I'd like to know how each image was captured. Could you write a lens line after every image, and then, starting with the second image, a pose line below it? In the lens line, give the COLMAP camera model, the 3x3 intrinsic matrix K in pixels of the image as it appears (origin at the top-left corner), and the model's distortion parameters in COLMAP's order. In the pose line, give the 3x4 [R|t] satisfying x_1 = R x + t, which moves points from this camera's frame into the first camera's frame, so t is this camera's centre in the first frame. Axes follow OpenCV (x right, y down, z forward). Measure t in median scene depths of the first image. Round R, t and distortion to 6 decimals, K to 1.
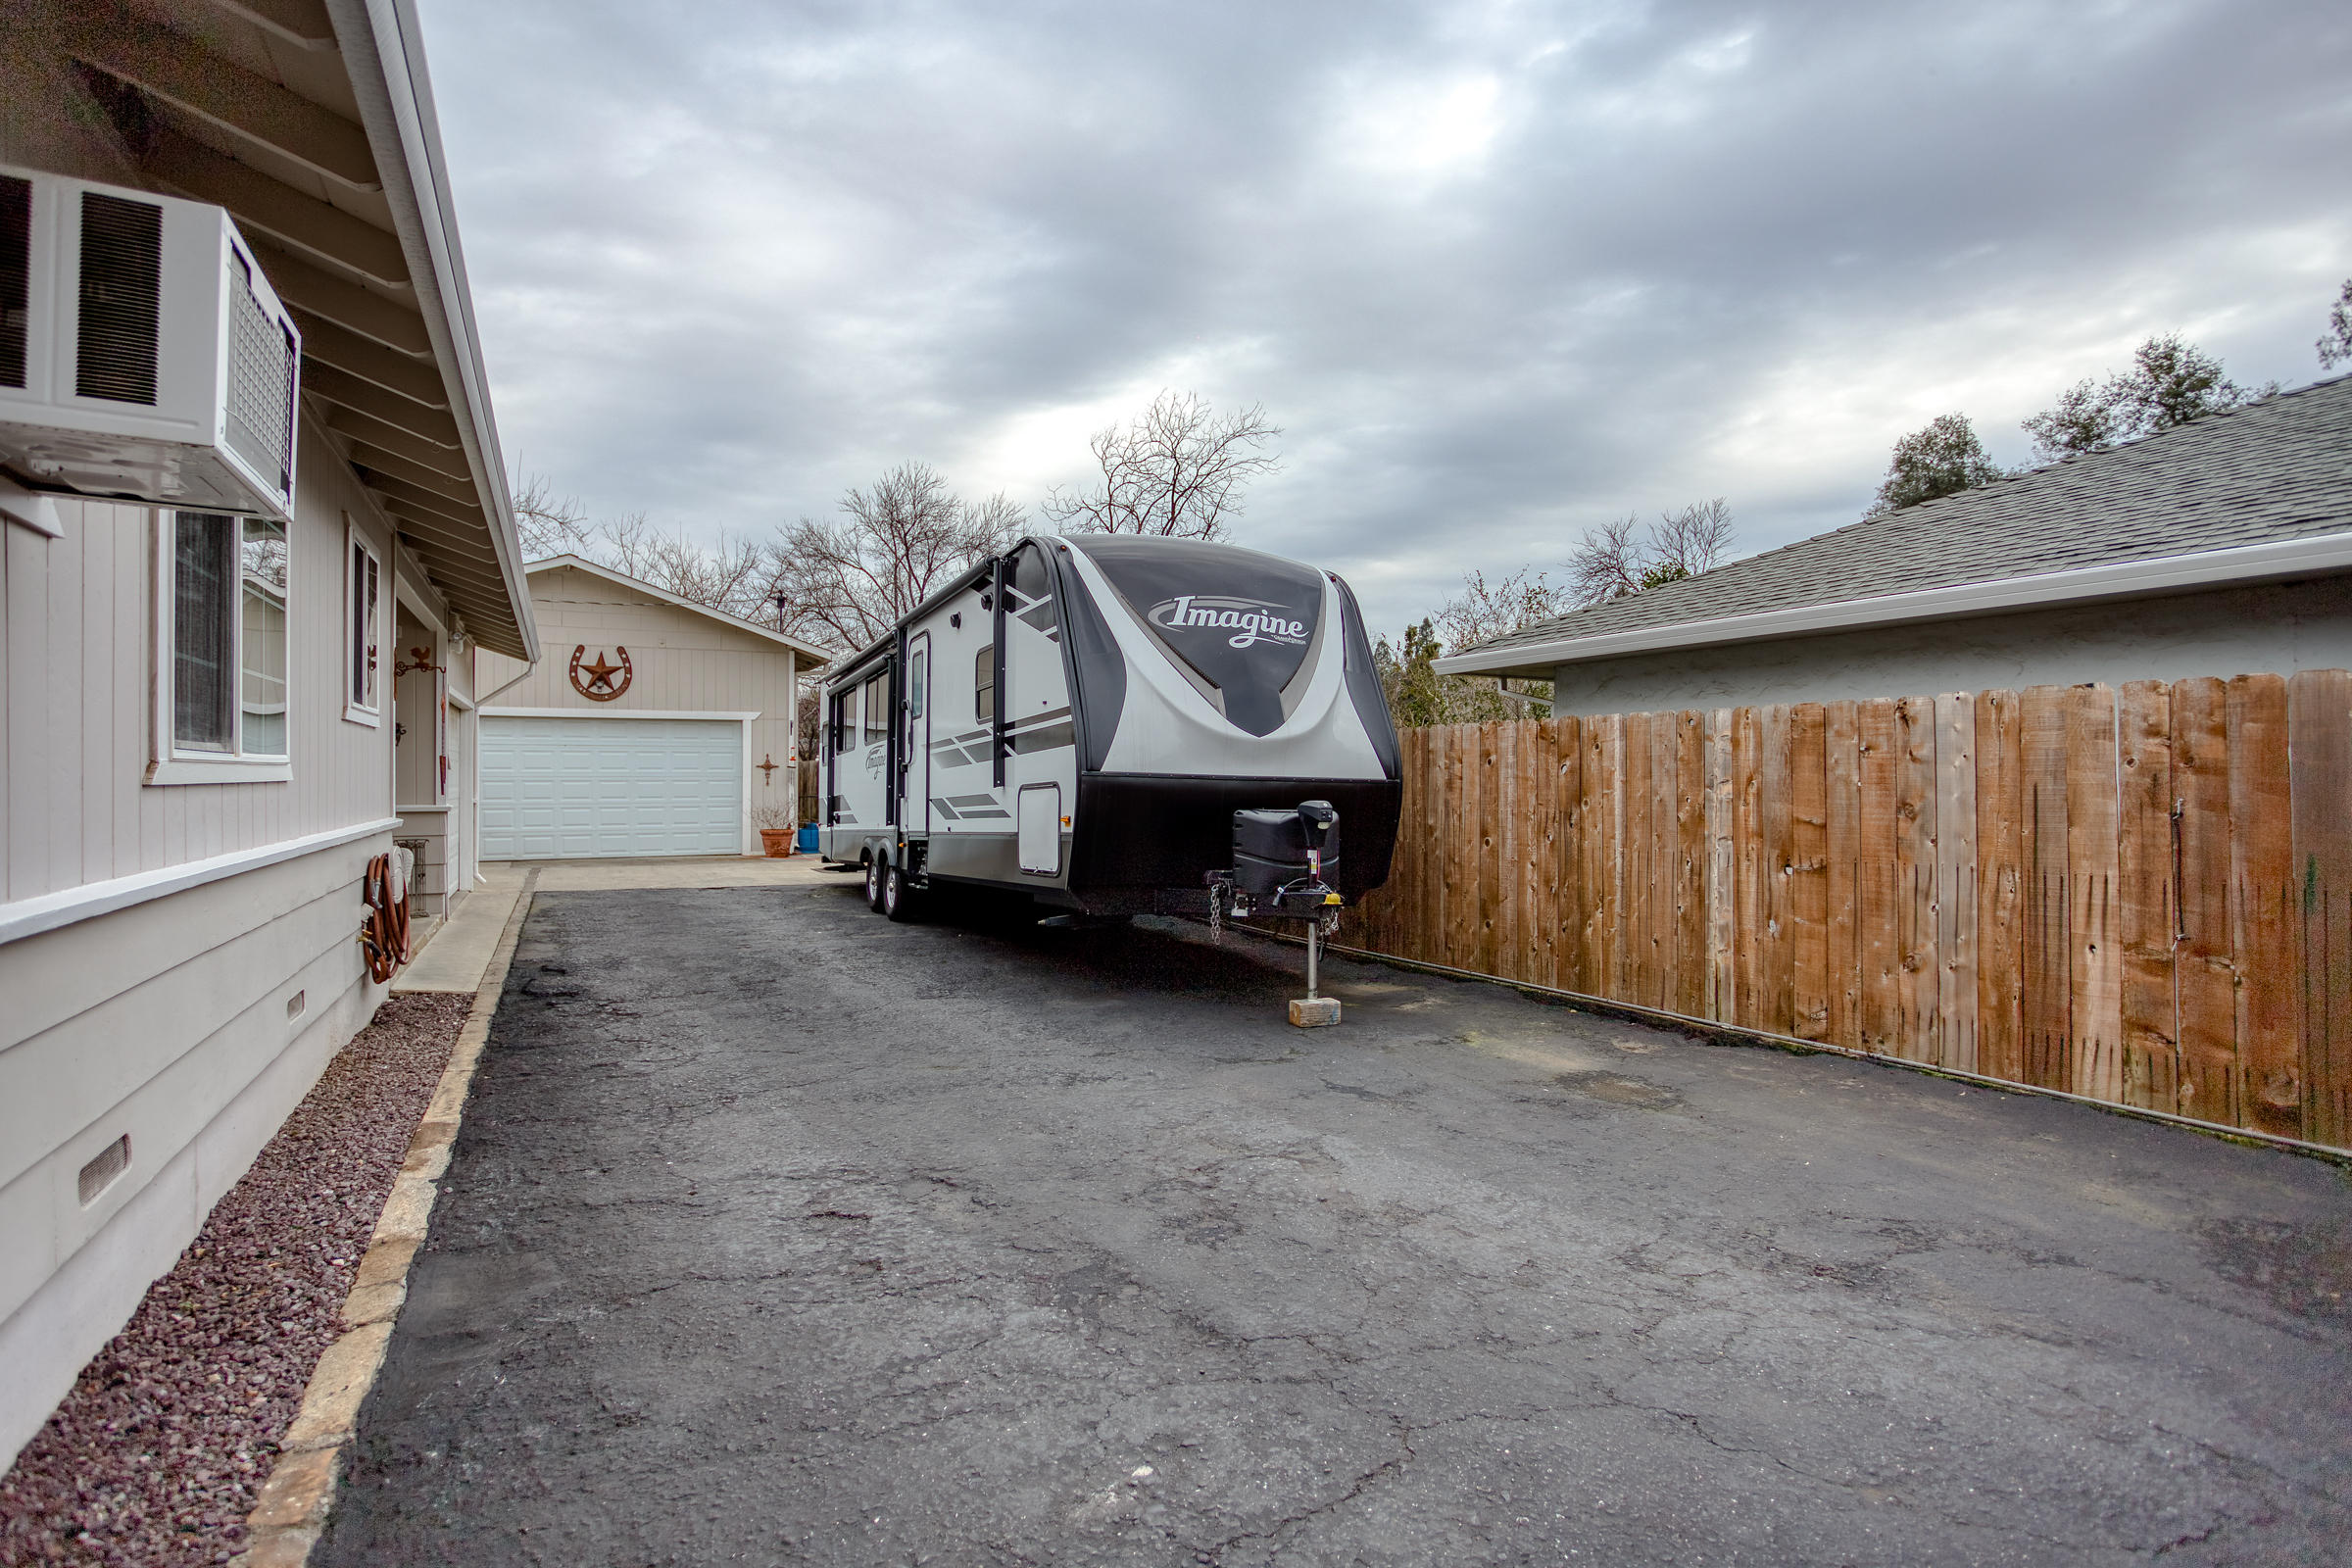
lens RADIAL K [[1166.0, 0, 1177.3], [0, 1166.0, 803.2], [0, 0, 1]] dist [-0.057099, 0.028771]
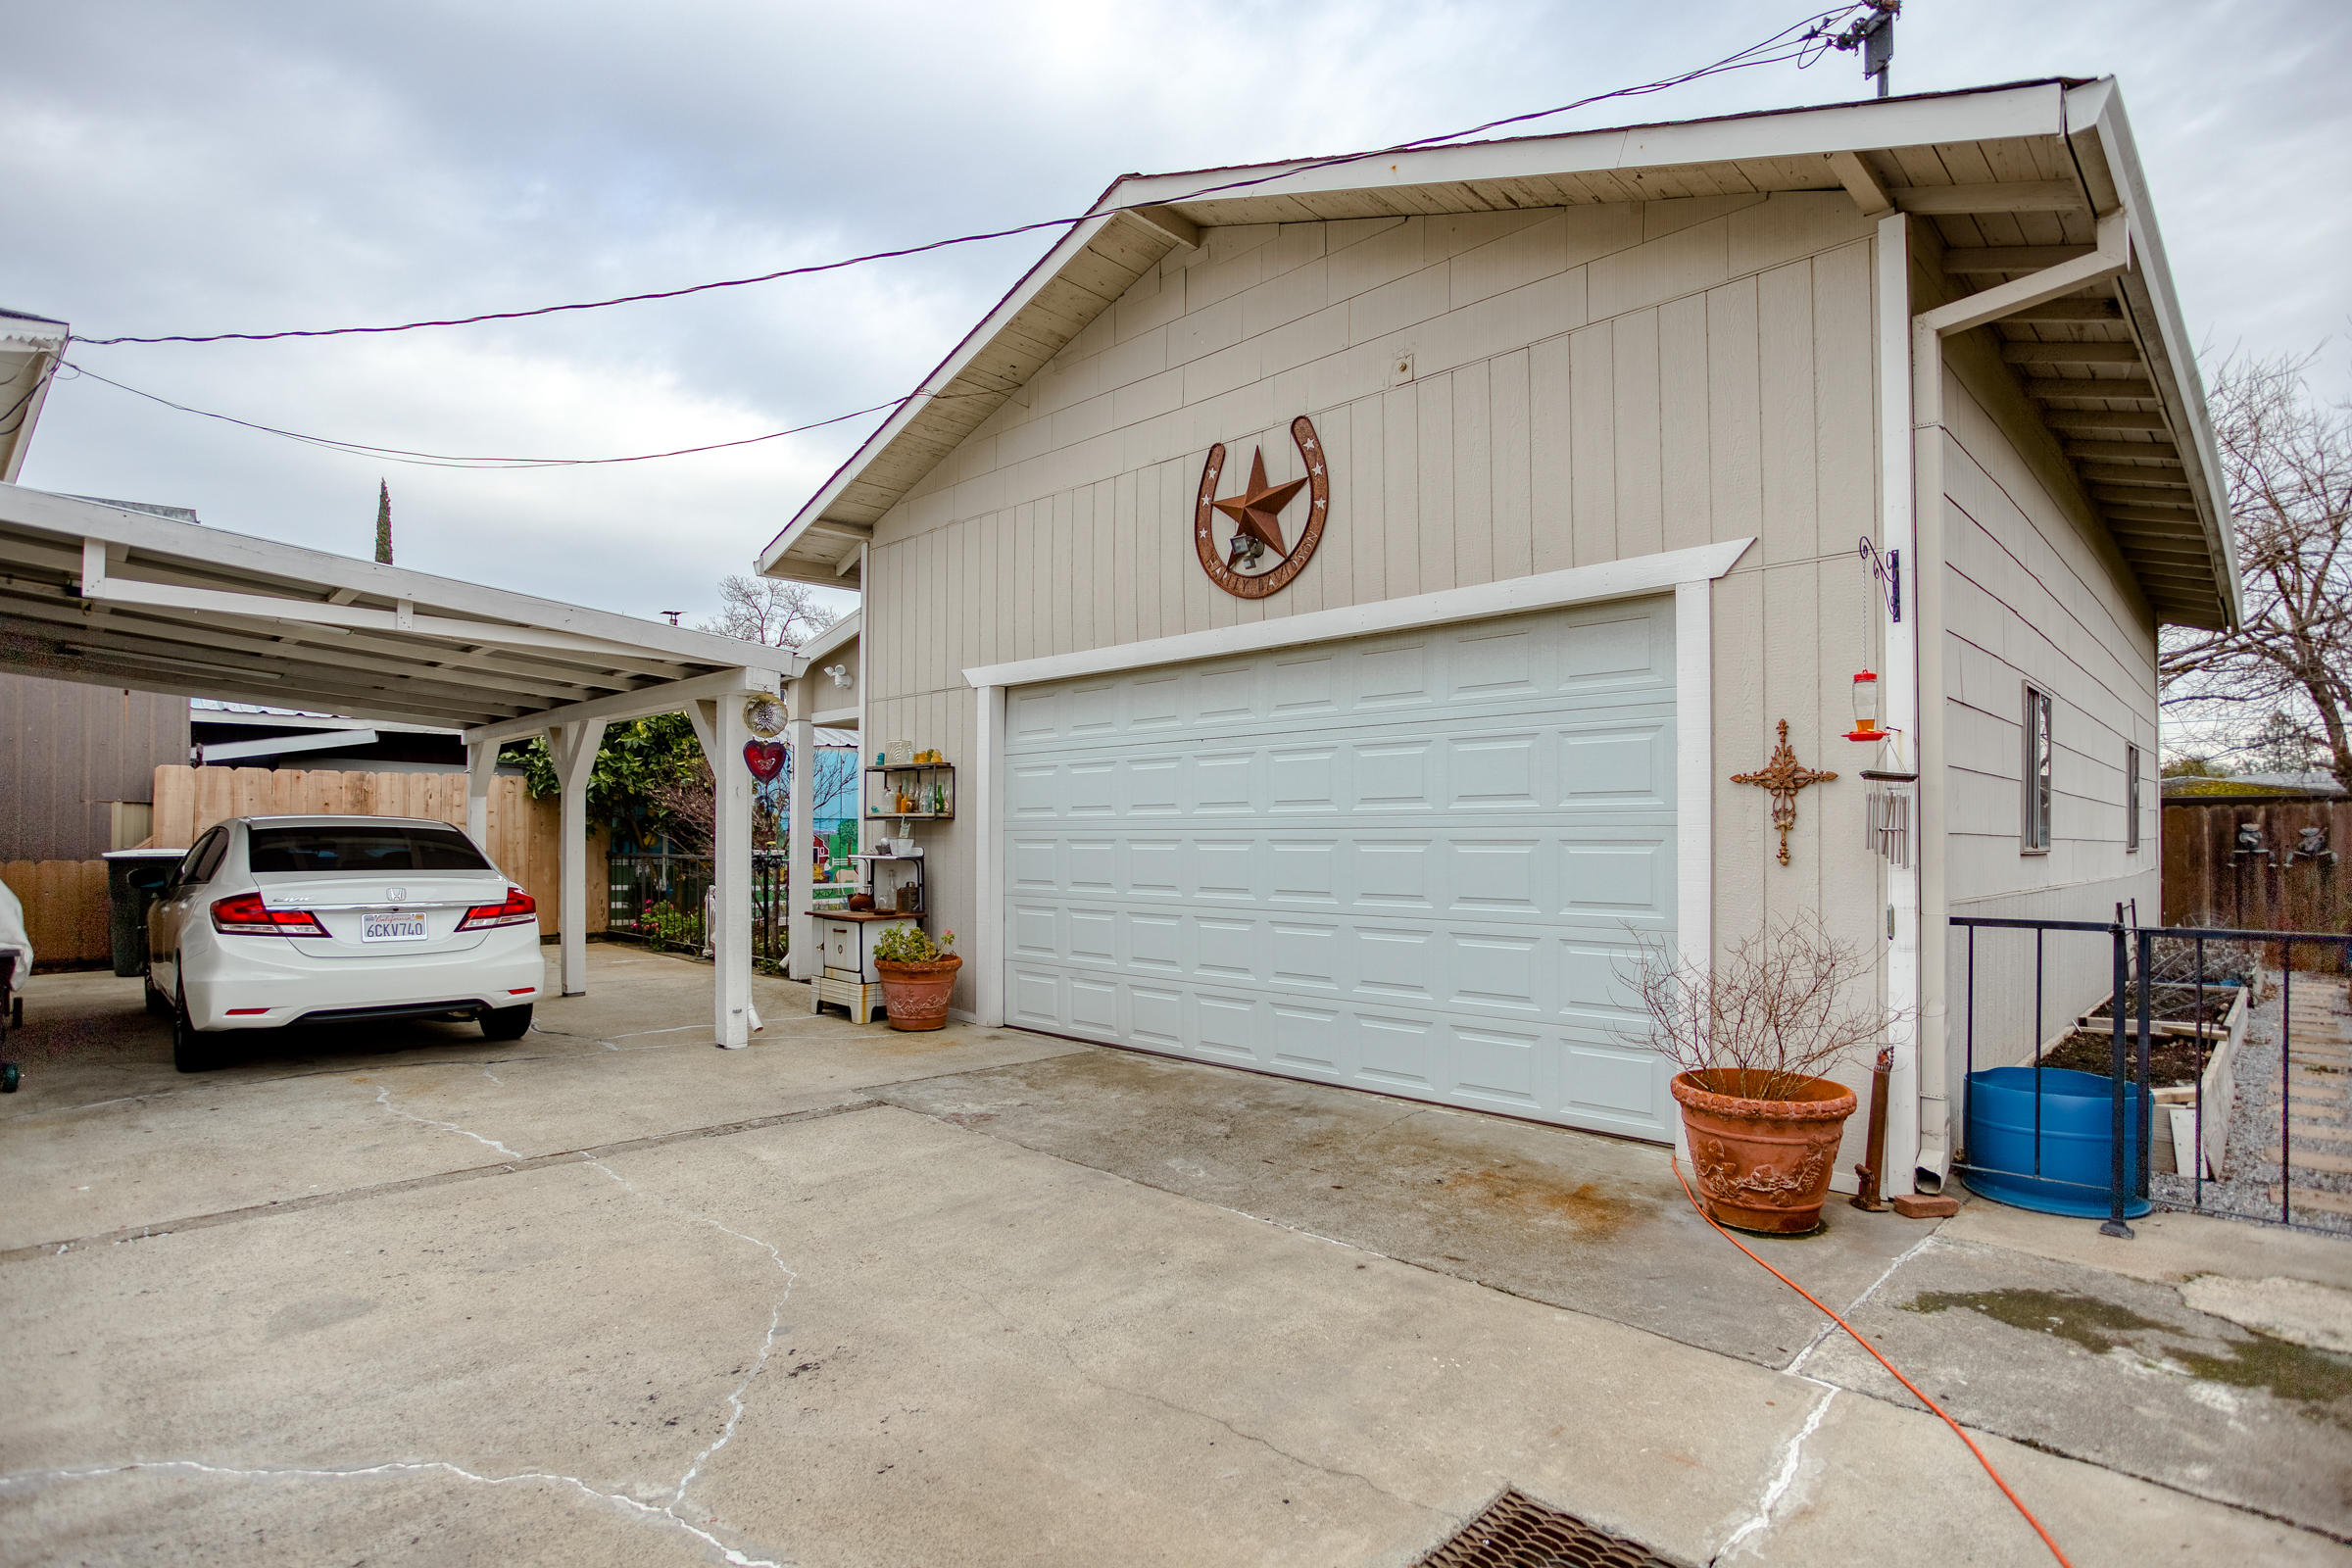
lens RADIAL K [[1166.0, 0, 1177.3], [0, 1166.0, 803.2], [0, 0, 1]] dist [-0.057099, 0.028771]
pose [[0.295195, -0.028119, -0.955023, -0.356414], [-0.021952, 0.999103, -0.036203, -0.032490], [0.955185, 0.031651, 0.294313, 1.634354]]
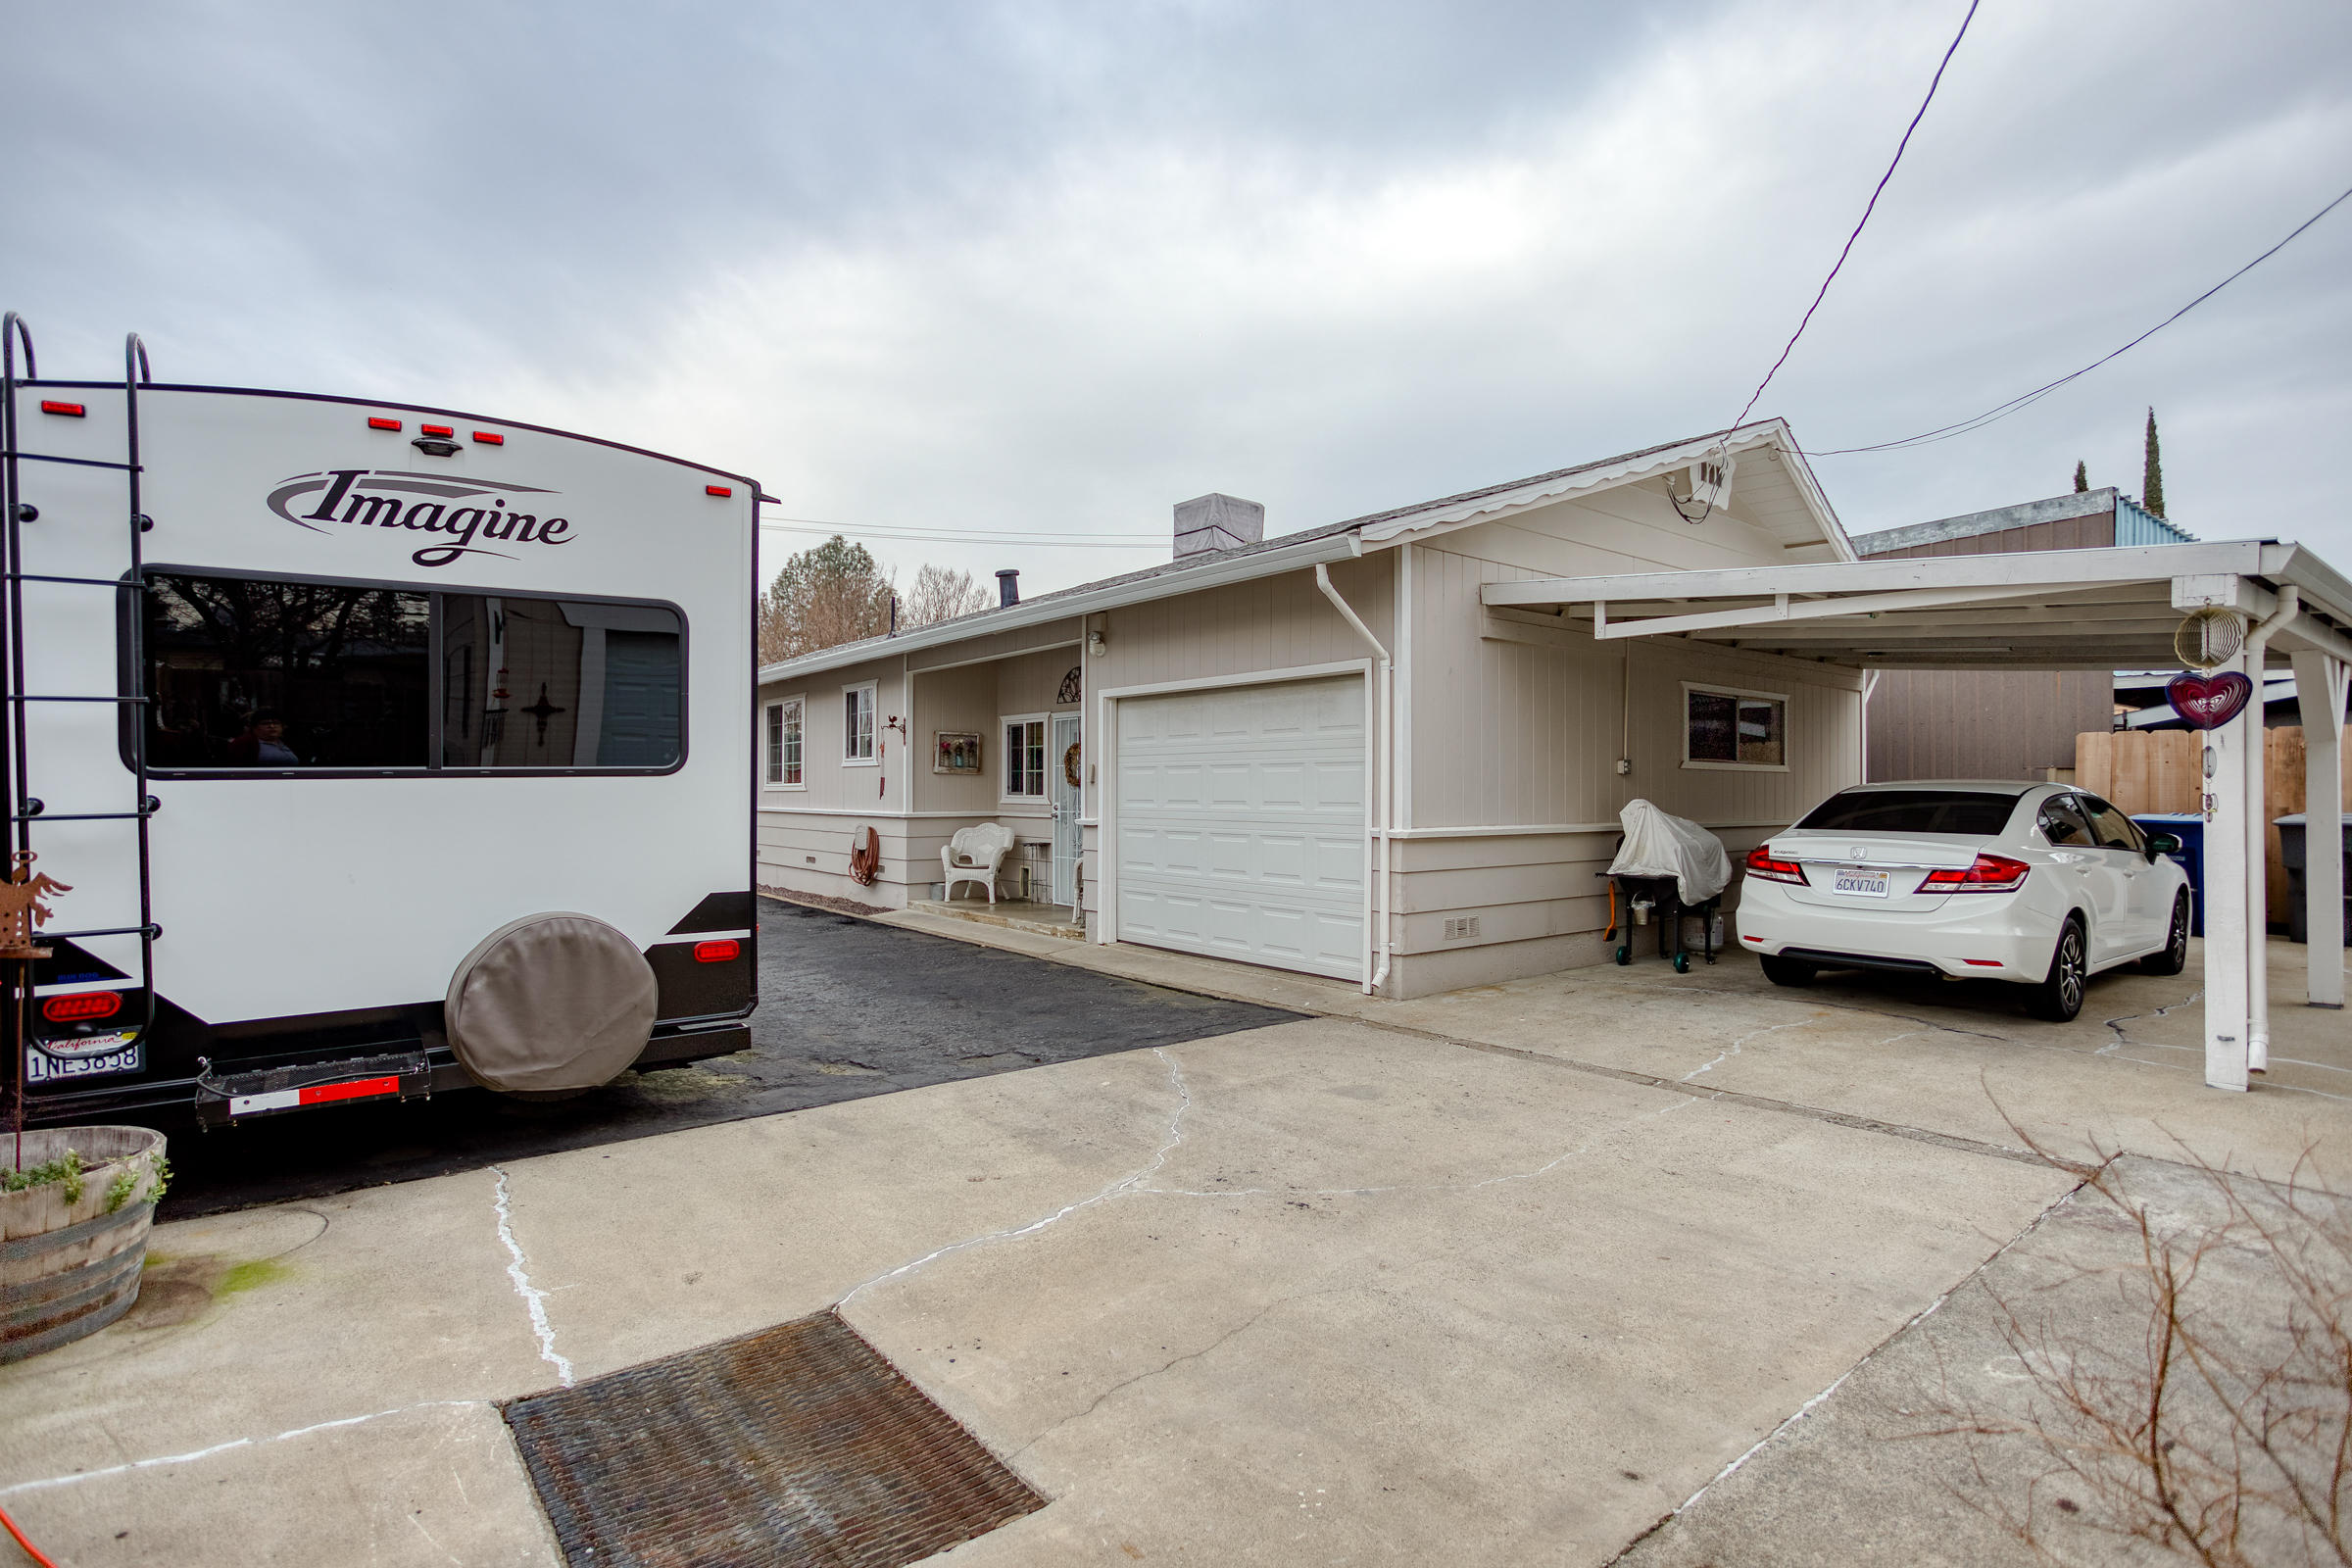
lens RADIAL K [[1166.0, 0, 1177.3], [0, 1166.0, 803.2], [0, 0, 1]] dist [-0.057099, 0.028771]
pose [[-0.983588, -0.002372, -0.180413, -0.550657], [-0.007941, 0.999514, 0.030150, -0.042380], [0.180254, 0.031088, -0.983129, 1.991761]]
